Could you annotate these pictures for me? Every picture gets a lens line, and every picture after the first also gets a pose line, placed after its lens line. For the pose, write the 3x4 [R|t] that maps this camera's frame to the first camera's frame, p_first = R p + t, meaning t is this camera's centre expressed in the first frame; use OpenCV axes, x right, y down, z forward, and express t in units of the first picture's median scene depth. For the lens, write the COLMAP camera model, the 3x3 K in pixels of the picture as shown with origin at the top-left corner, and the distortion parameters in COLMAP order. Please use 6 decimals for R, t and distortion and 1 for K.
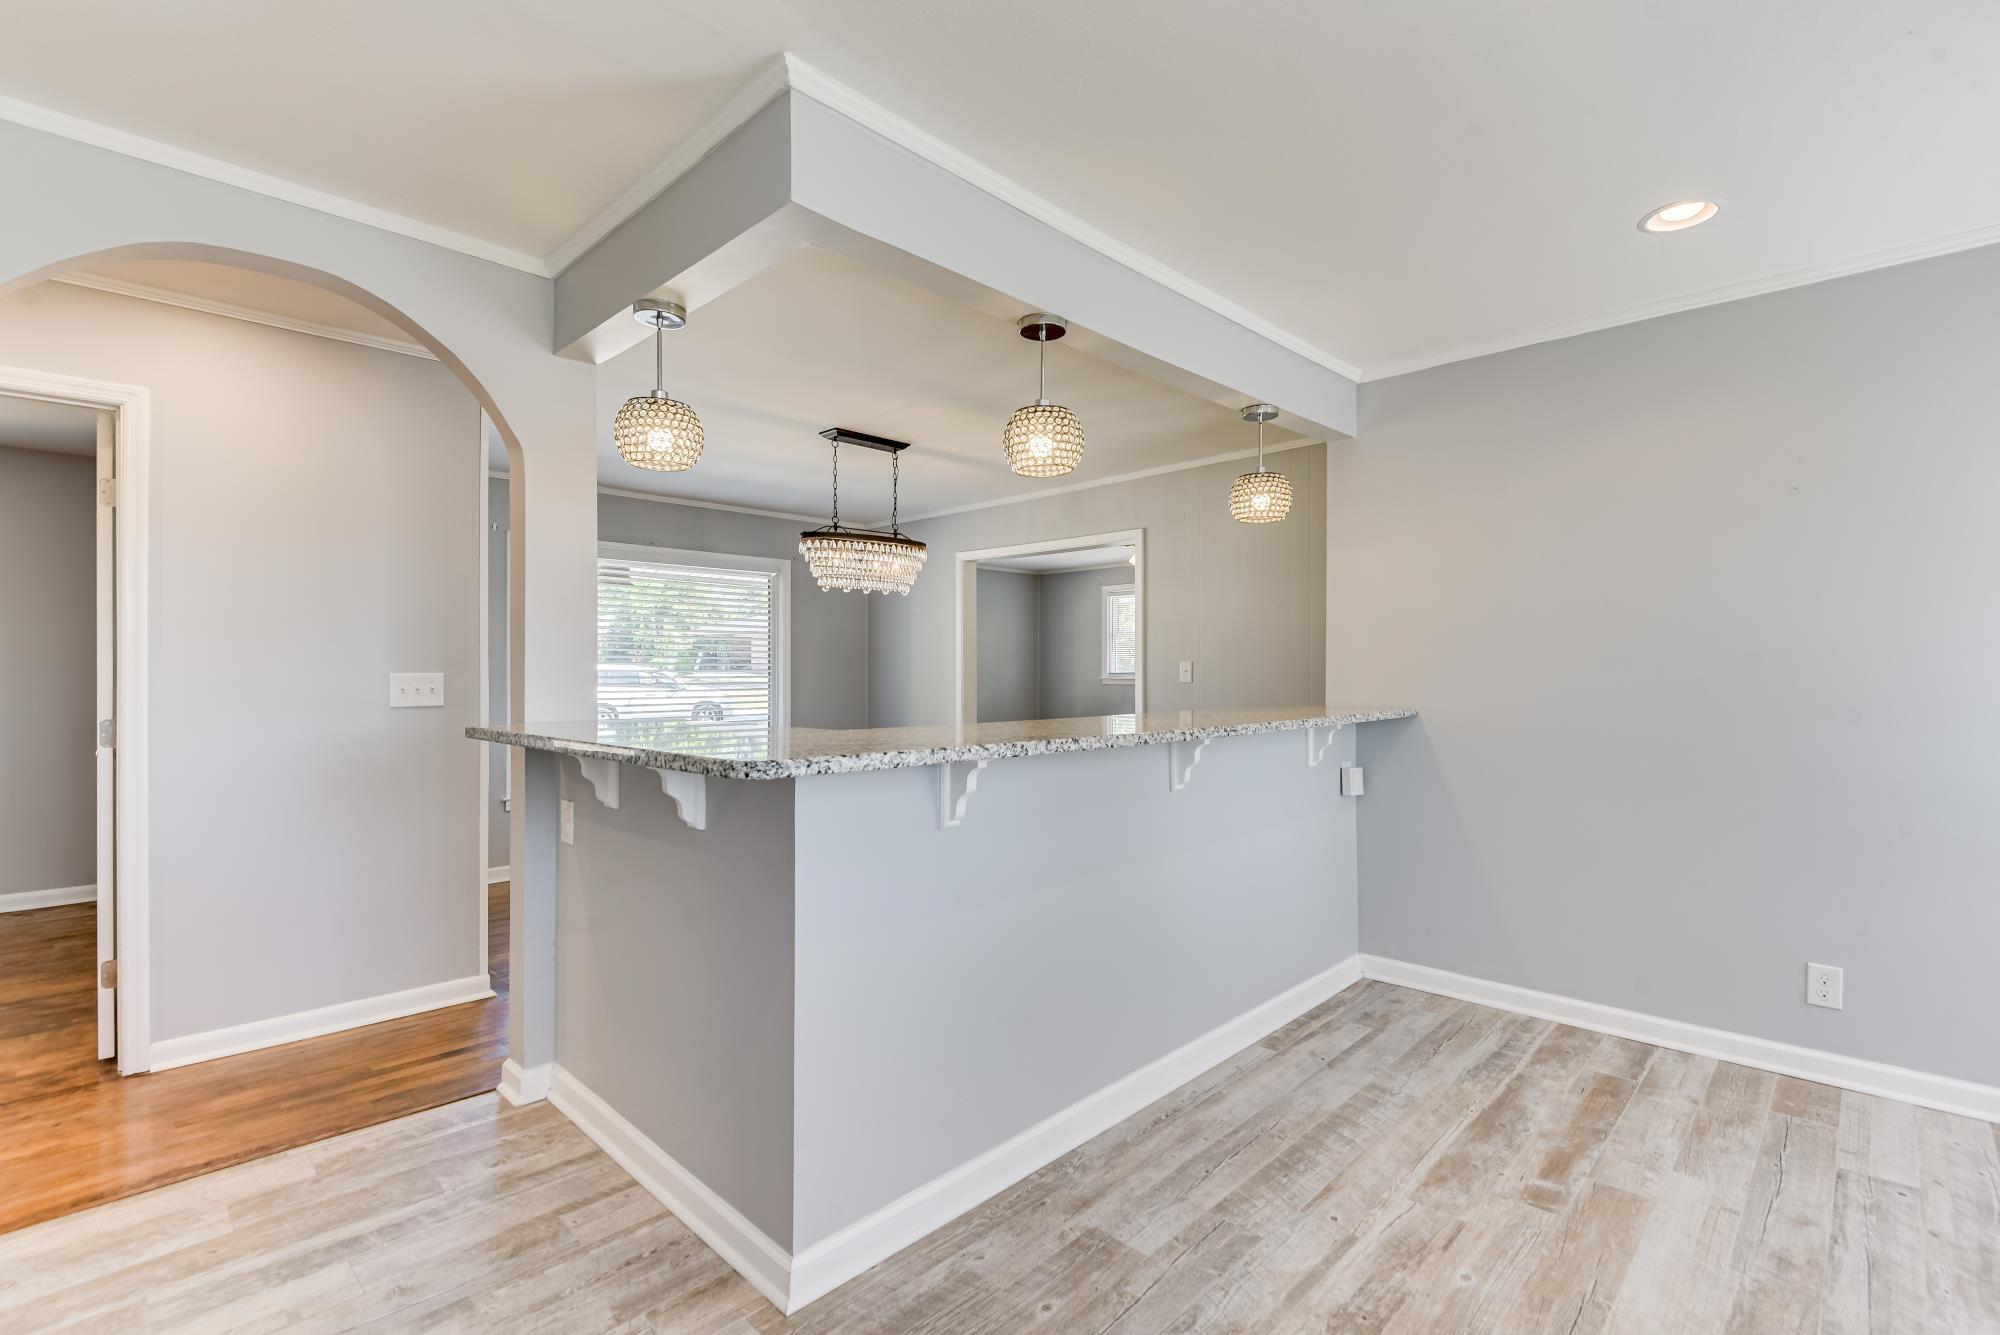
lens RADIAL K [[922.0, 0, 956.5], [0, 922.0, 659.2], [0, 0, 1]] dist [0.001152, 0.000792]
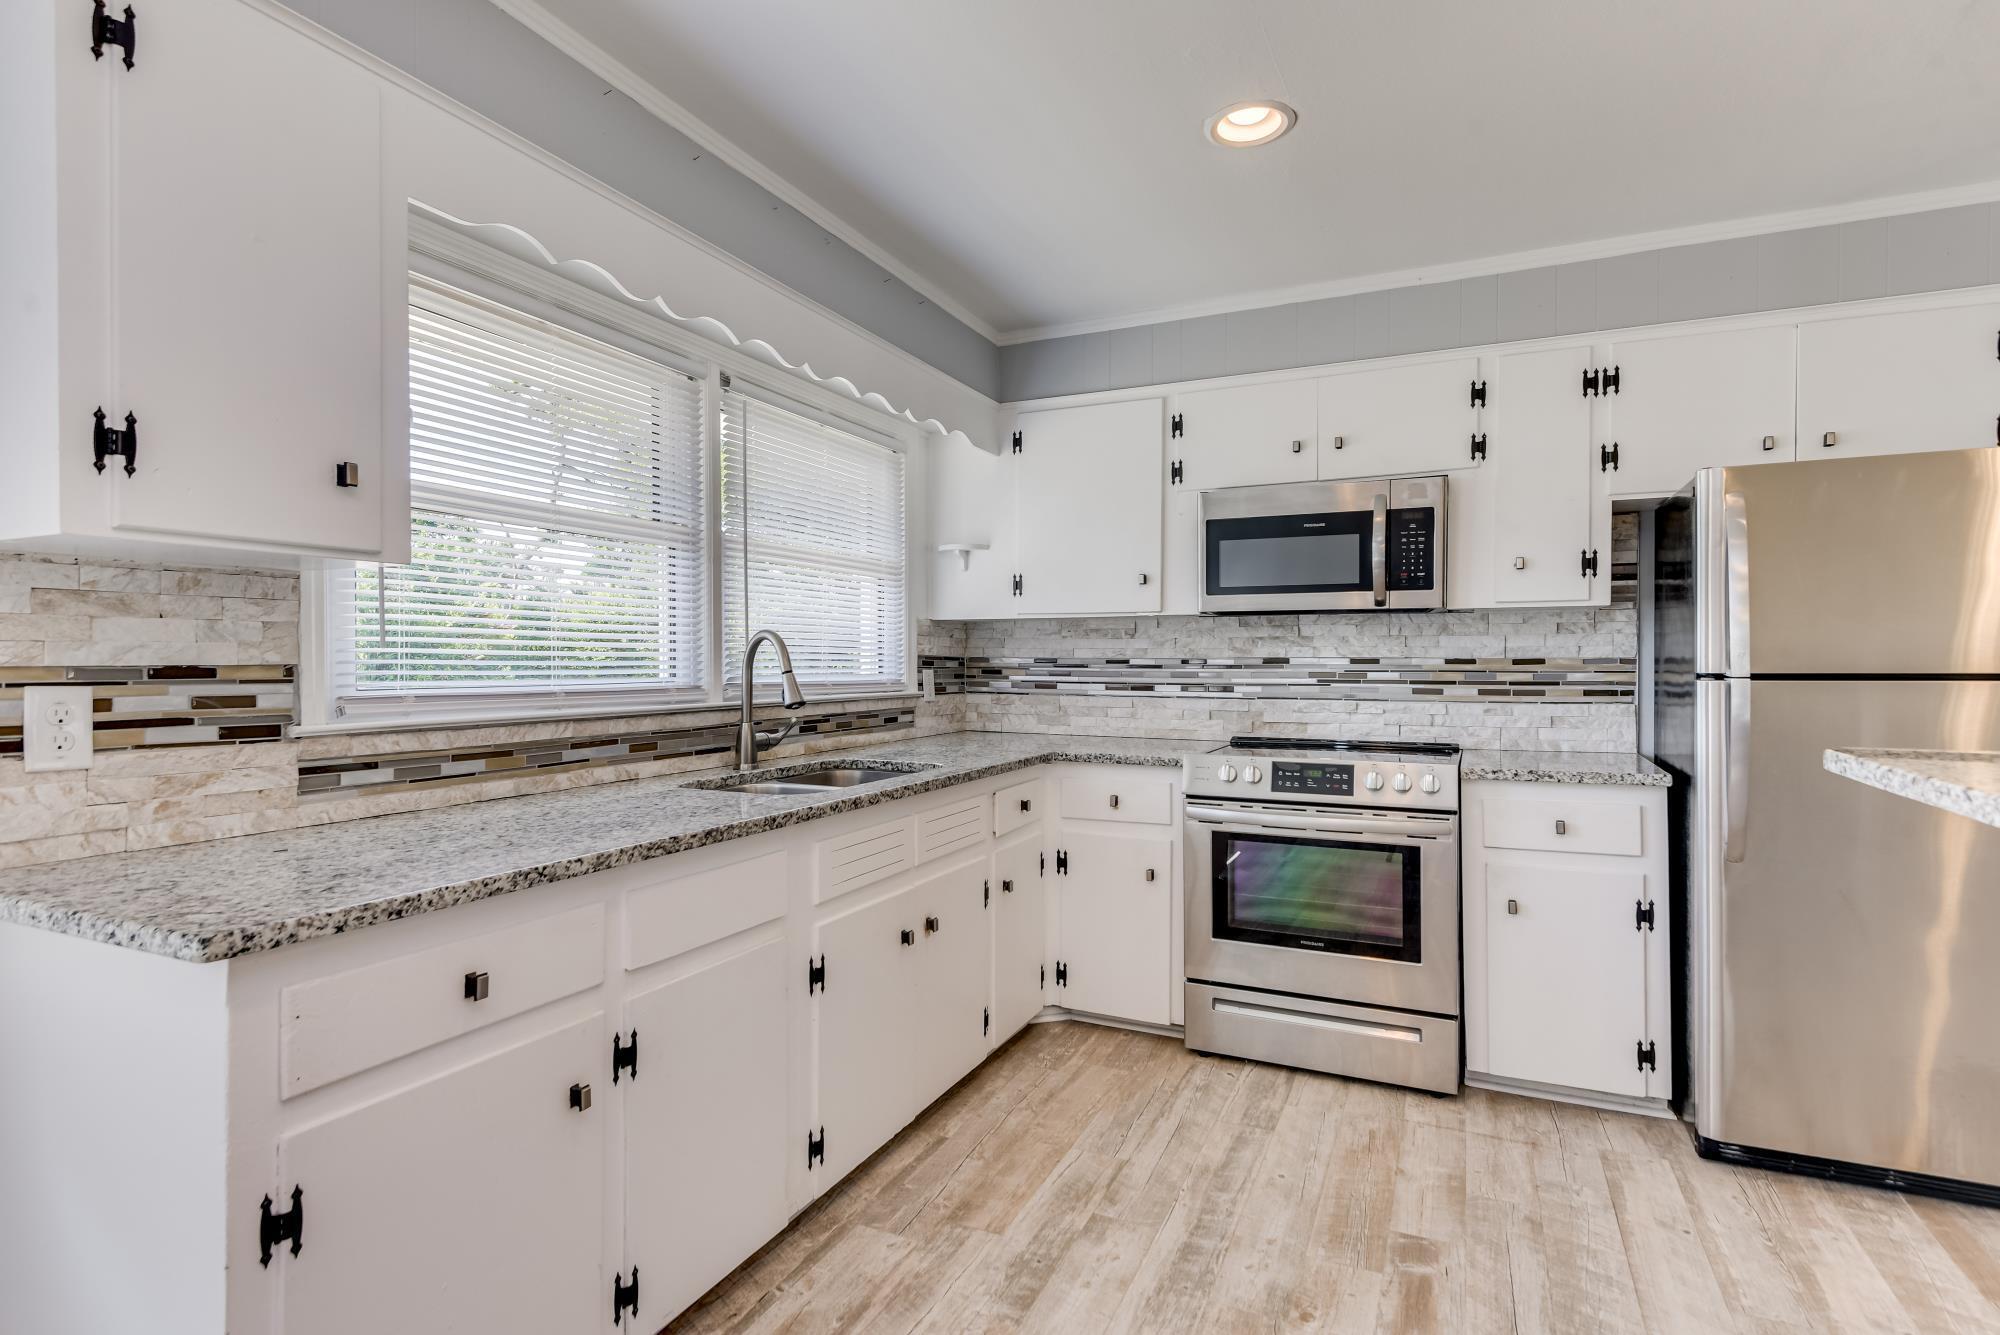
lens RADIAL K [[993.8, 0, 995.3], [0, 993.8, 664.0], [0, 0, 1]] dist [0.011390, -0.006041]
pose [[-0.938332, 0.003167, -0.345720, 0.925018], [0.007676, 0.999902, -0.011674, 0.023643], [0.345650, -0.013608, -0.938265, 1.218108]]
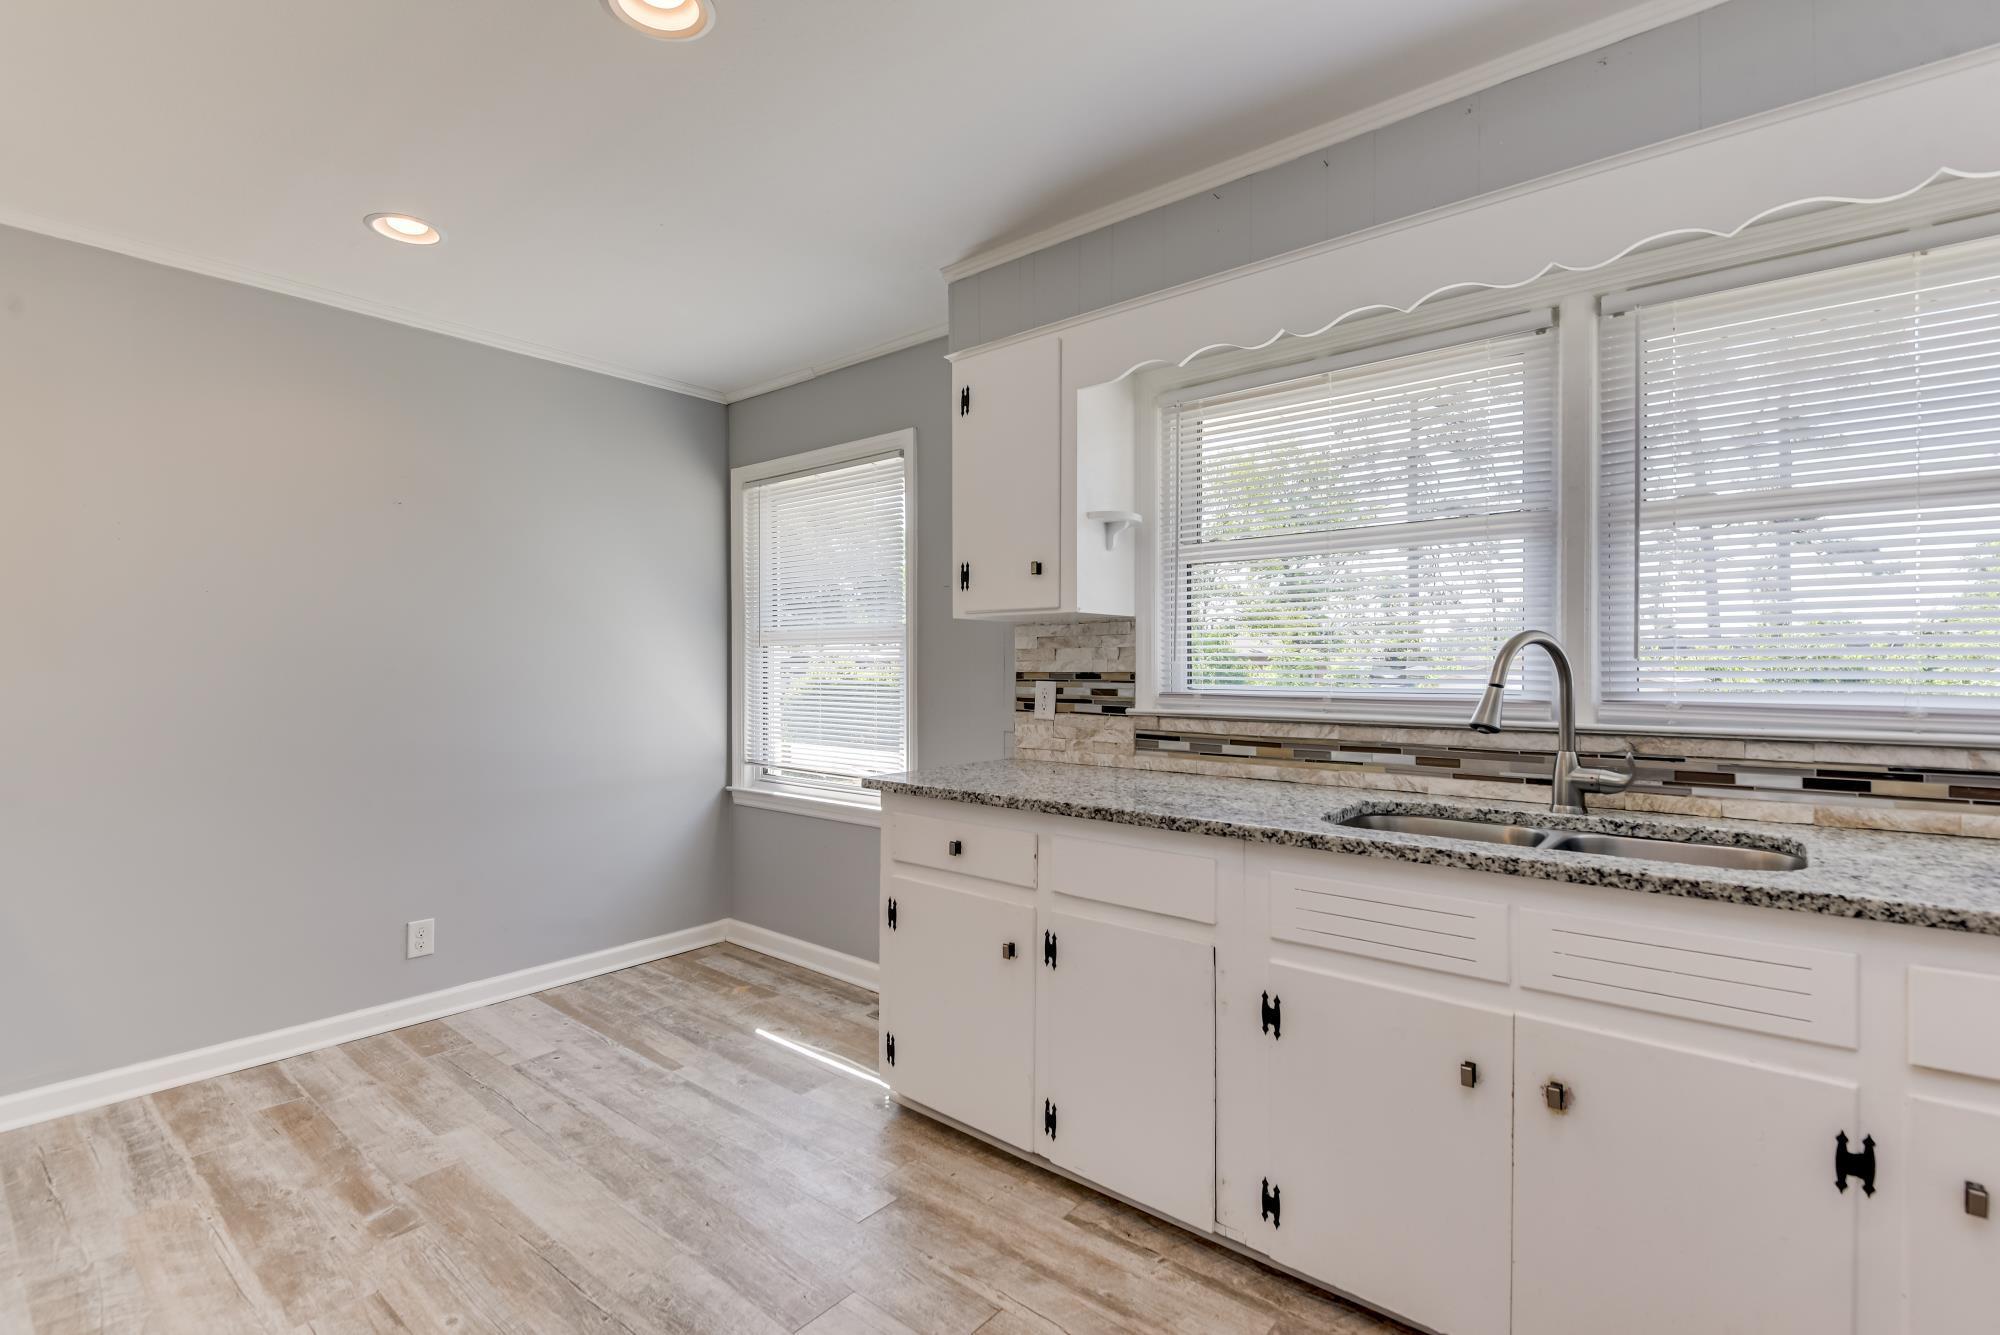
lens RADIAL K [[922.0, 0, 1044.0], [0, 922.0, 657.5], [0, 0, 1]] dist [0.001152, 0.000792]
pose [[-0.113814, 0.009966, 0.993452, -0.308761], [-0.015060, 0.999817, -0.011756, 0.002759], [-0.993388, -0.016300, -0.113643, 0.363222]]
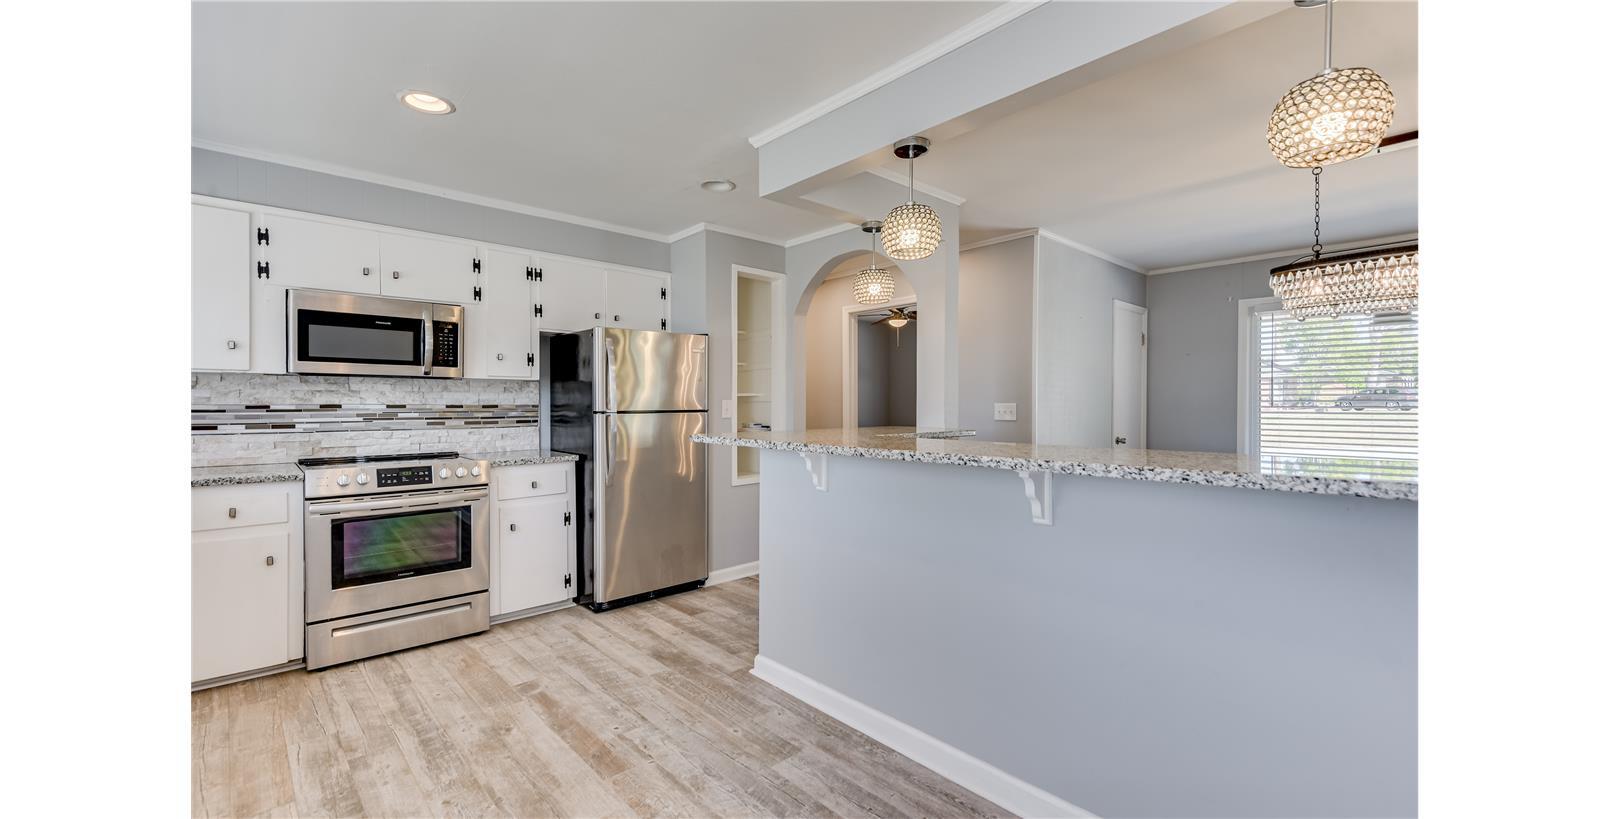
lens RADIAL K [[609.1, 0, 804.5], [0, 609.1, 404.4], [0, 0, 1]] dist [-0.001647, -0.000311]
pose [[-0.040740, 0.001110, -0.999169, 1.265335], [0.016426, 0.999865, 0.000441, 0.018443], [0.999035, -0.016394, -0.040753, 1.115521]]
